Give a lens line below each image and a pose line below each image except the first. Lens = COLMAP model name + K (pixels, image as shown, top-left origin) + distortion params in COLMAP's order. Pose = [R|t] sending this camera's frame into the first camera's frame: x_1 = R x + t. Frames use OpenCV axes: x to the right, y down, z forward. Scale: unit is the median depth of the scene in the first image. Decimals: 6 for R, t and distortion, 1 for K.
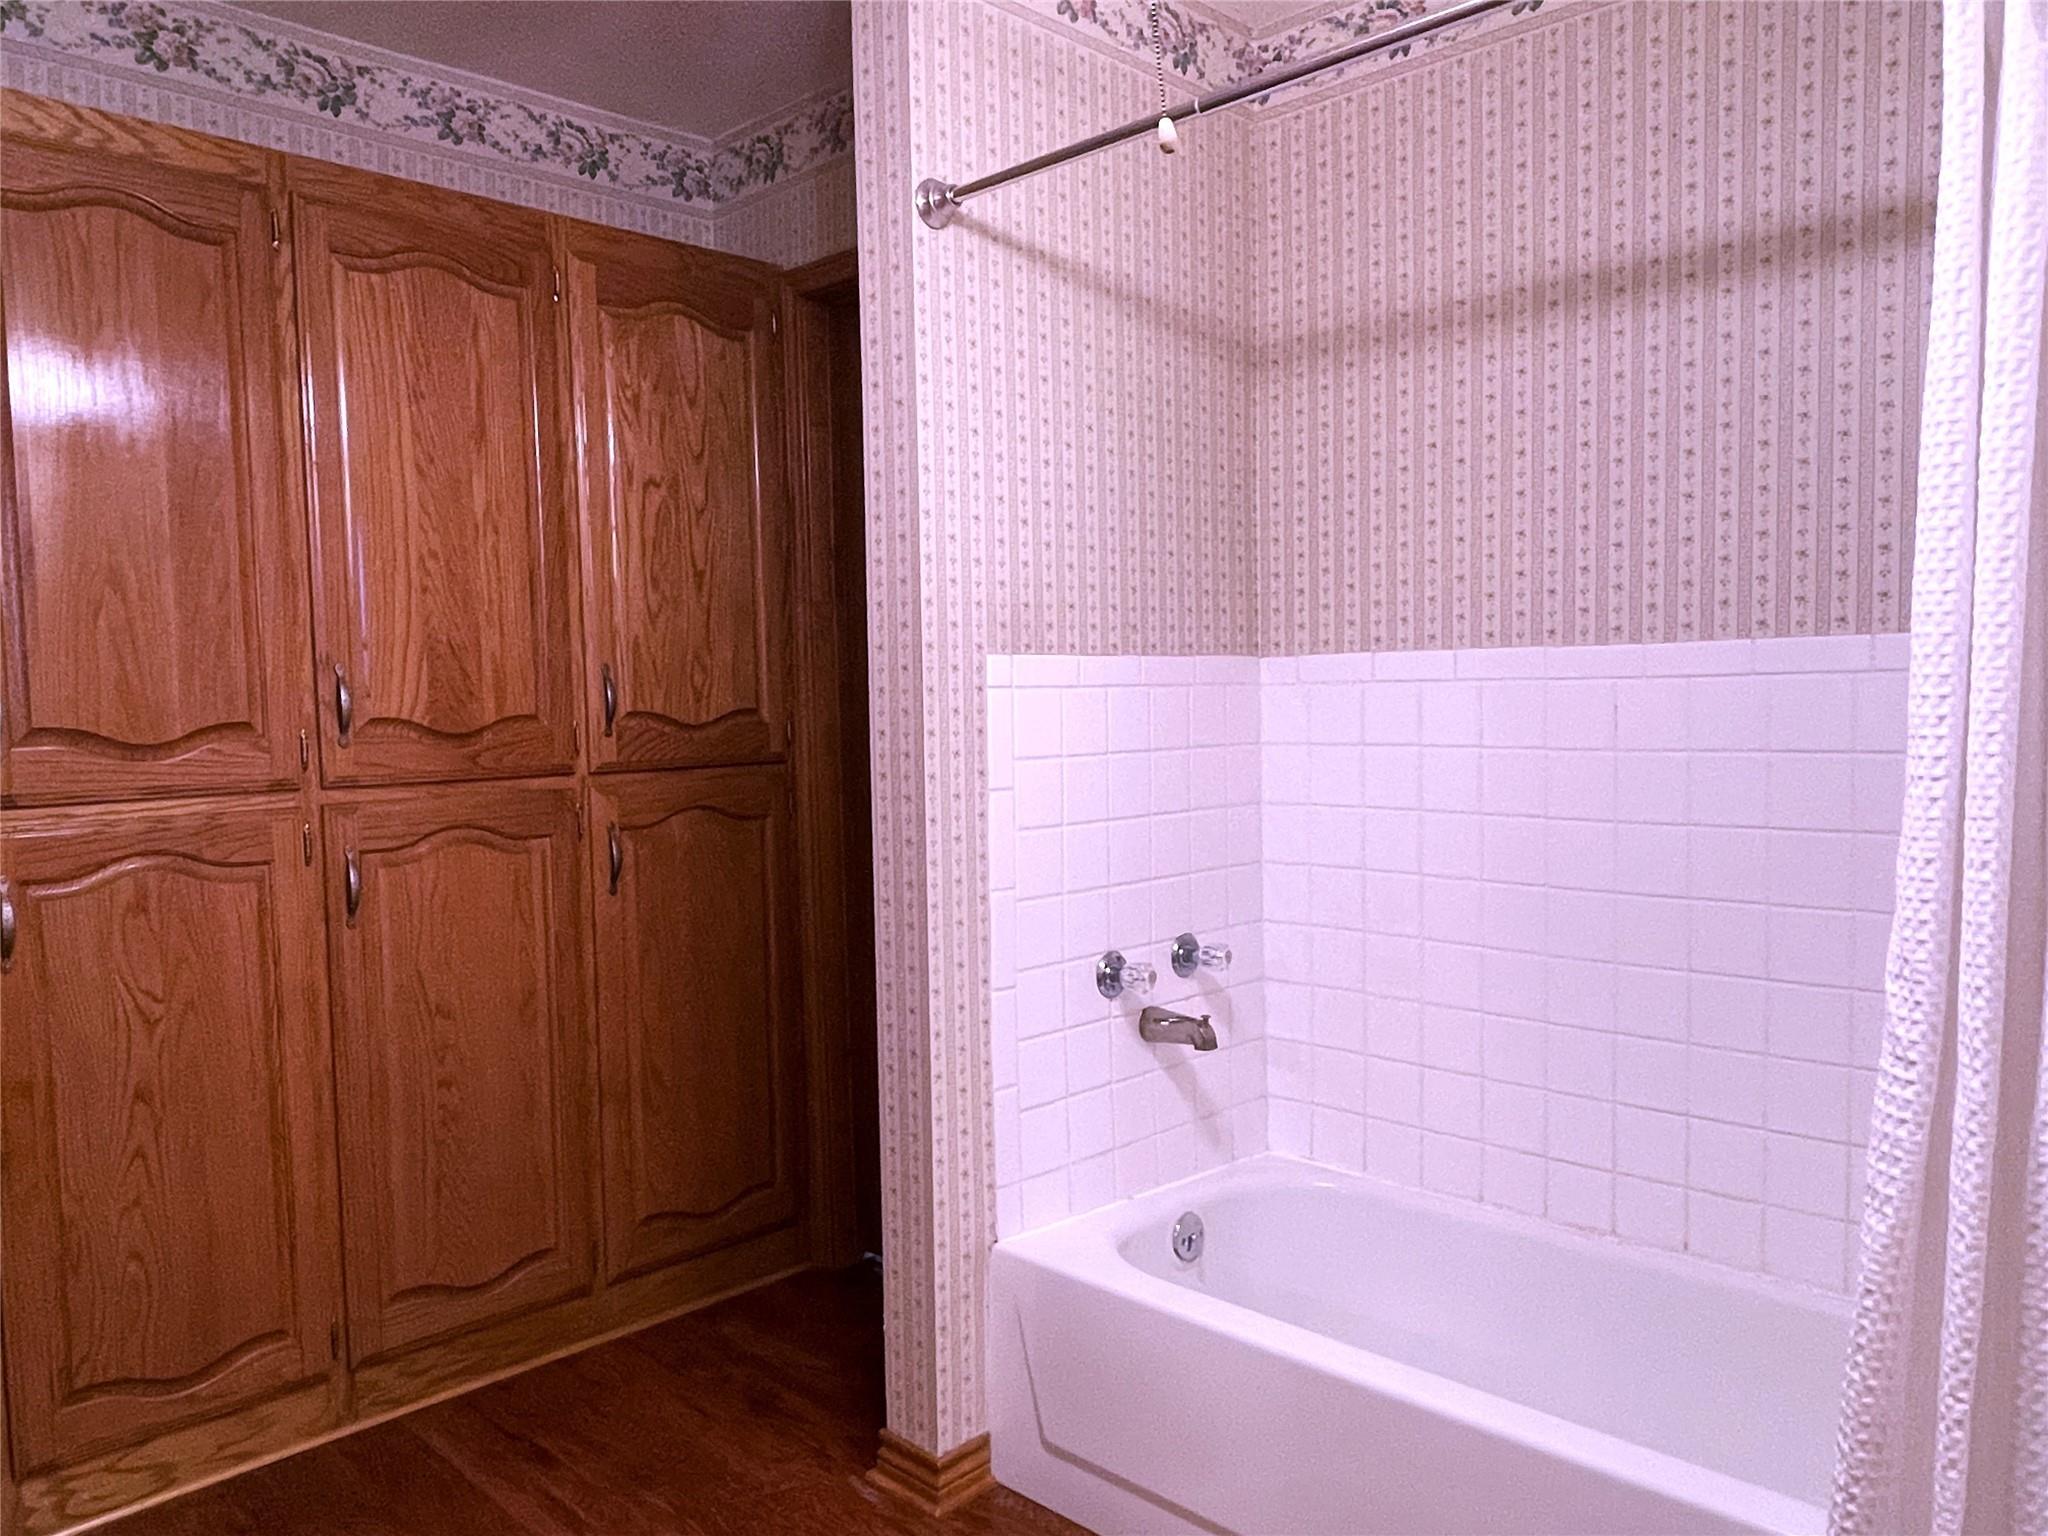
lens RADIAL K [[1494.4, 0, 1022.3], [0, 1494.4, 788.8], [0, 0, 1]] dist [0.005863, -0.017345]
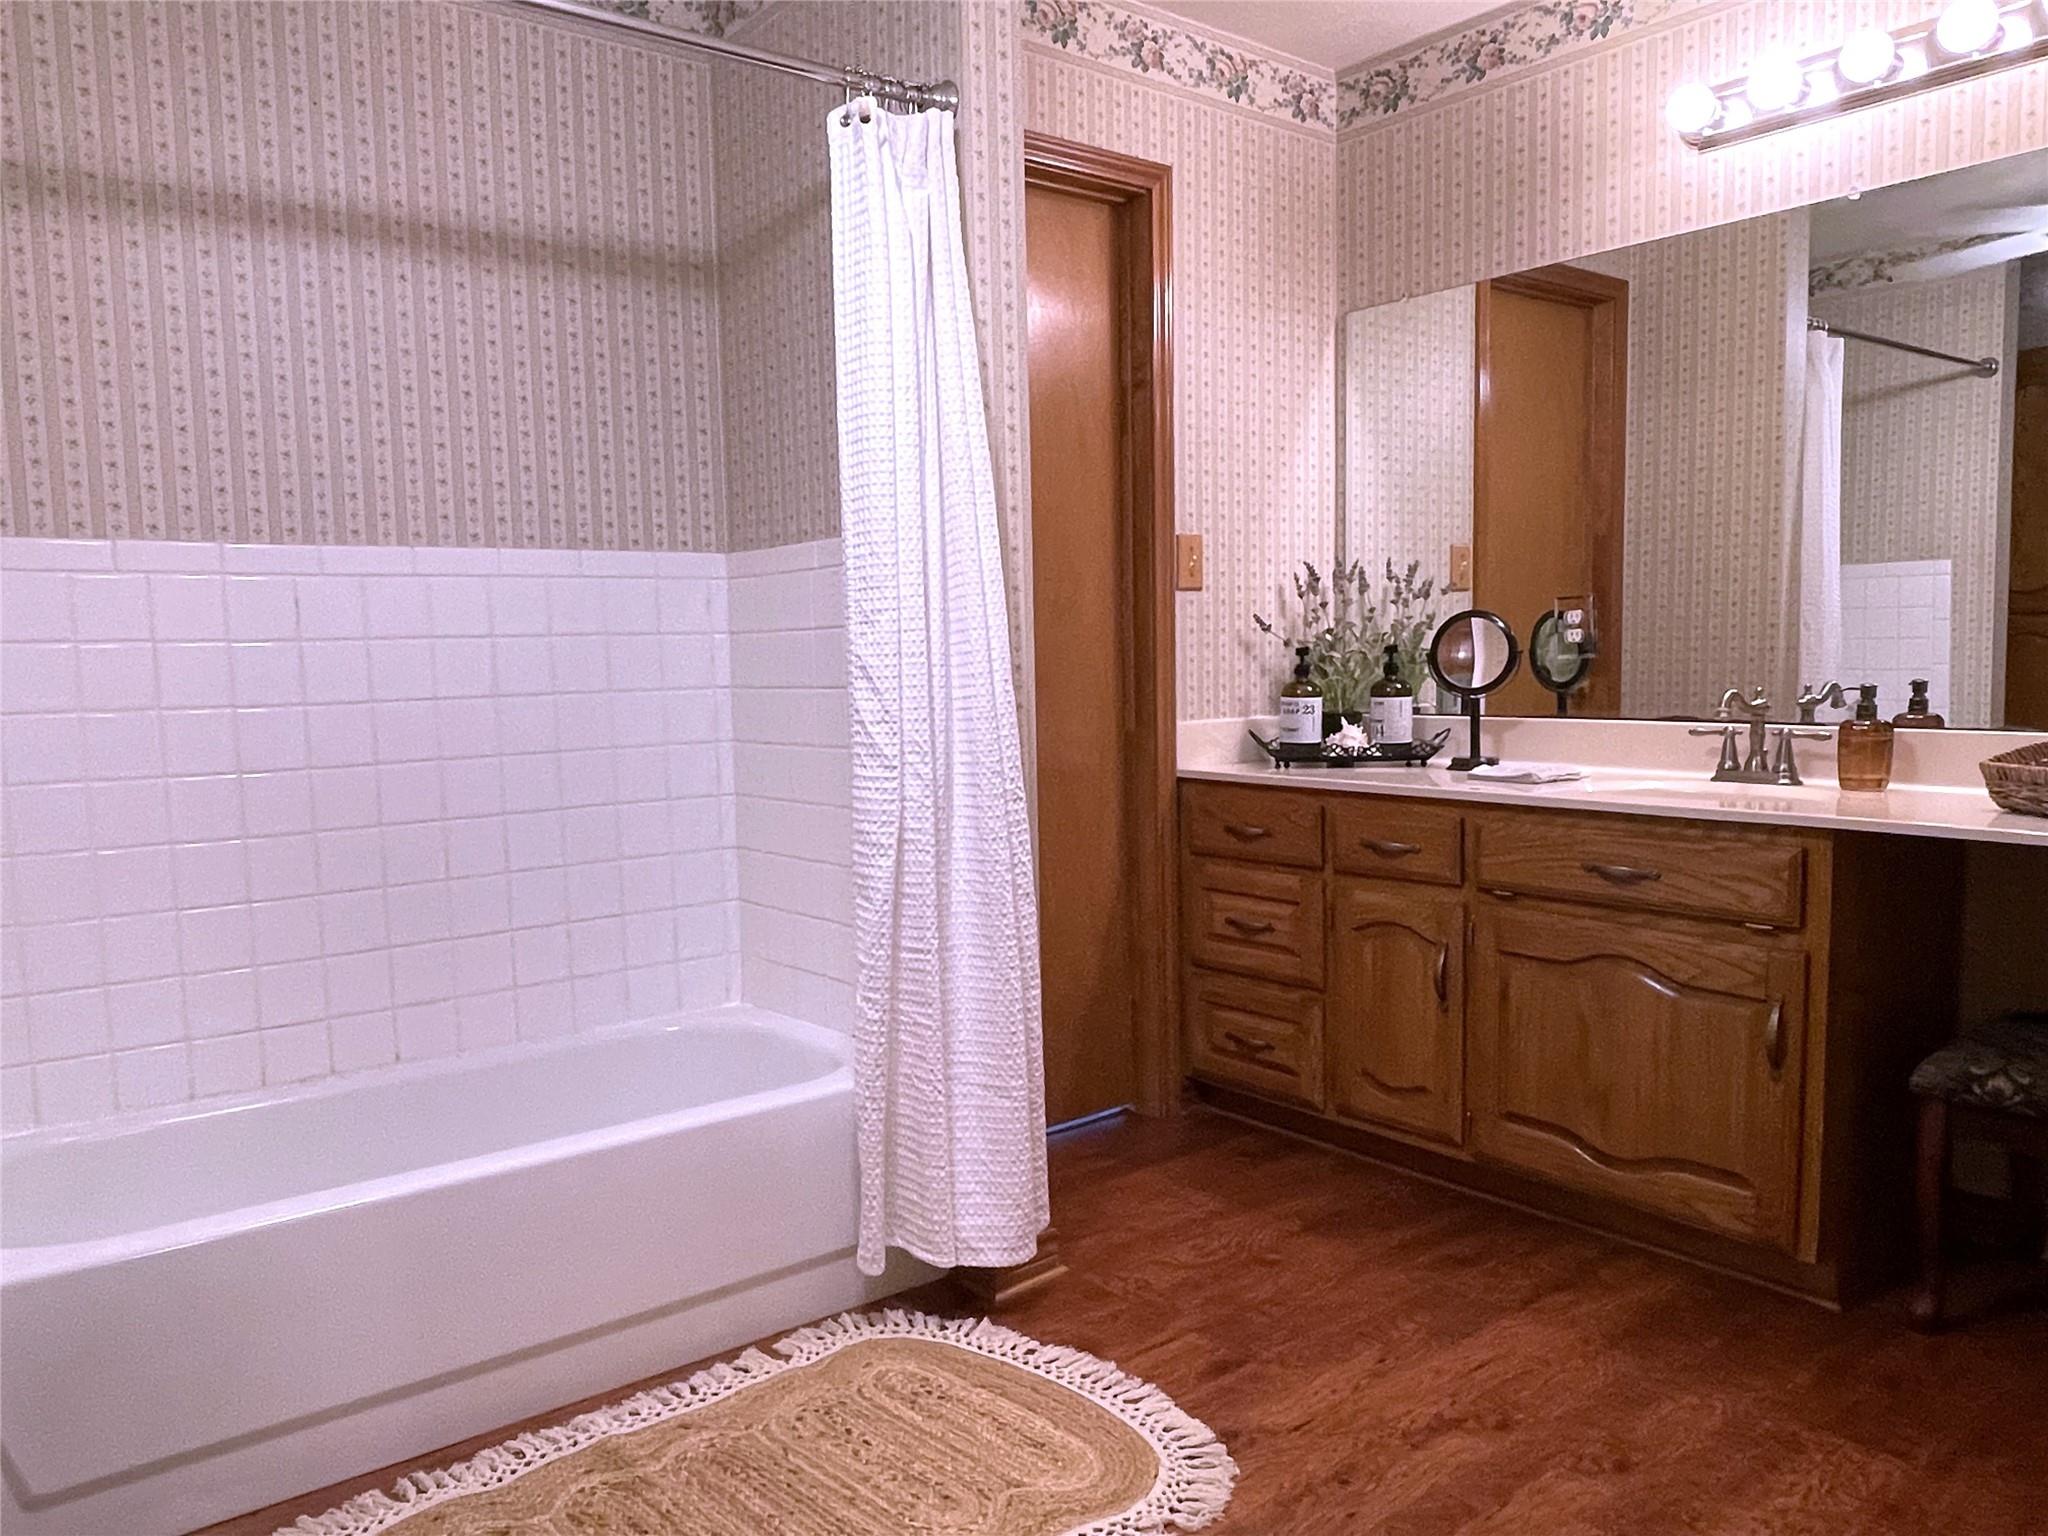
lens RADIAL K [[1494.4, 0, 1005.0], [0, 1494.4, 775.1], [0, 0, 1]] dist [0.005863, -0.017345]
pose [[0.119575, -0.077259, 0.989815, -0.680380], [0.088239, 0.993849, 0.066914, 0.048066], [-0.988896, 0.079339, 0.125657, 0.368540]]
